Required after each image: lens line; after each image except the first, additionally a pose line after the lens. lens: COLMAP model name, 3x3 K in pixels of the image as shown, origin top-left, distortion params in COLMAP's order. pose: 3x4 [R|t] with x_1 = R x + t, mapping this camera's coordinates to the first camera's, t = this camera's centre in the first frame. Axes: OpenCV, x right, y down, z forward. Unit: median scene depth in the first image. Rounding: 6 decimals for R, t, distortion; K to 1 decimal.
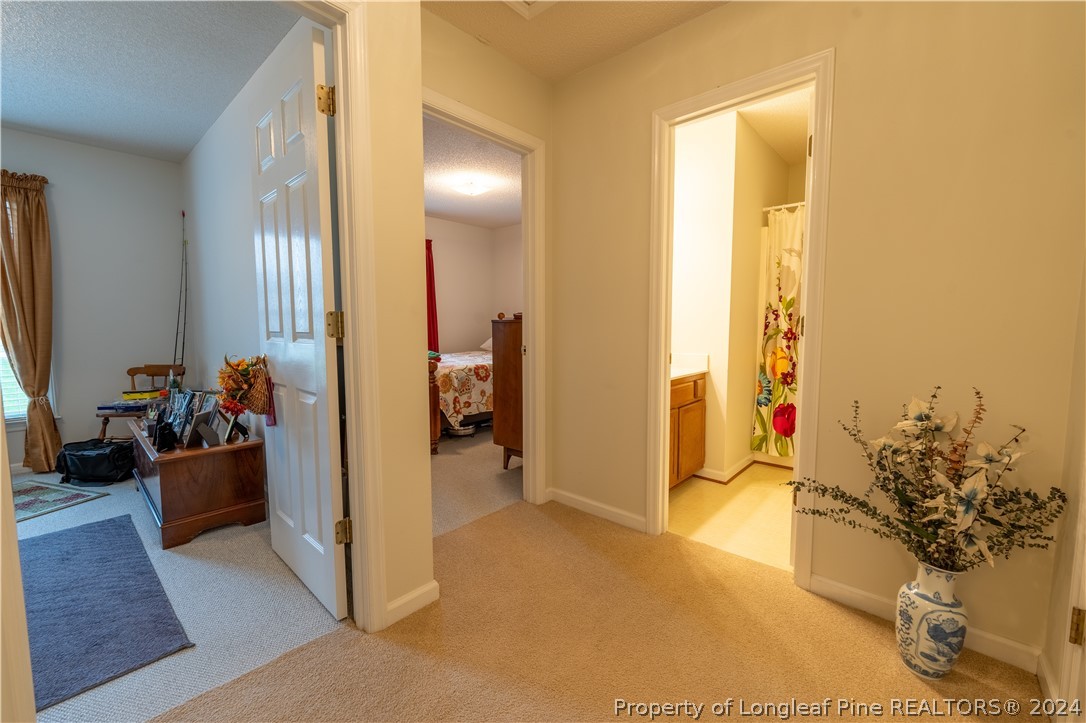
lens RADIAL K [[443.4, 0, 543.0], [0, 443.4, 361.5], [0, 0, 1]] dist [-0.001749, -0.000504]
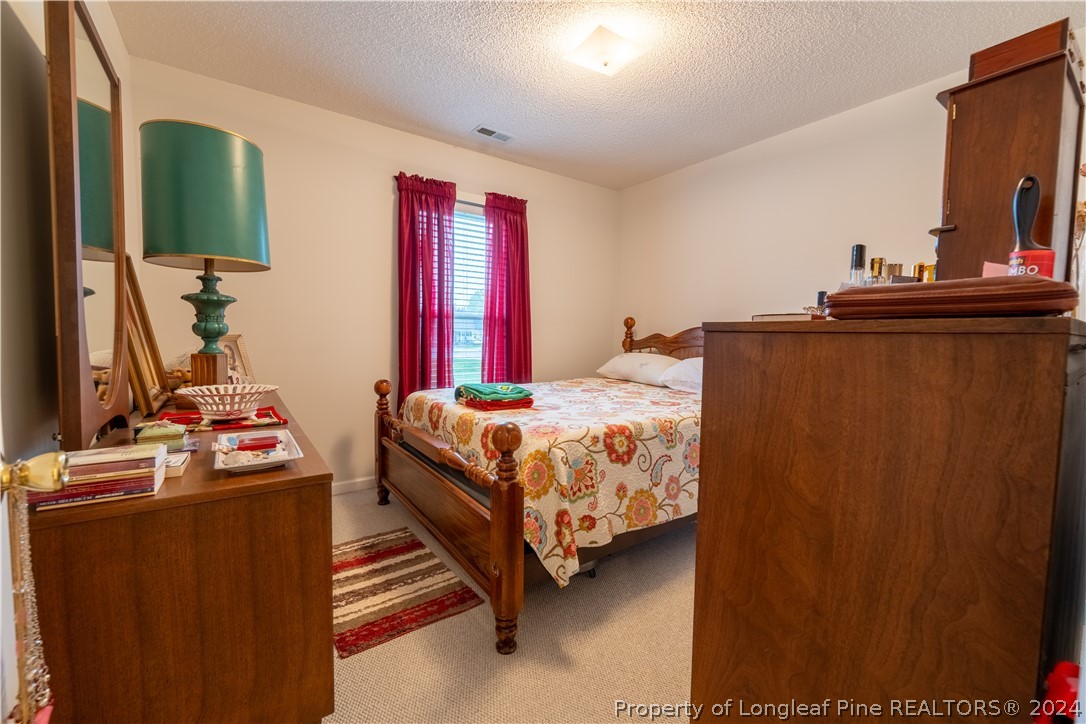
lens RADIAL K [[443.4, 0, 543.0], [0, 443.4, 362.0], [0, 0, 1]] dist [-0.001749, -0.000504]
pose [[0.976836, 0.029285, -0.211976, -0.158007], [-0.033467, 0.999309, -0.016167, -0.062006], [0.211356, 0.022887, 0.977141, 0.710632]]
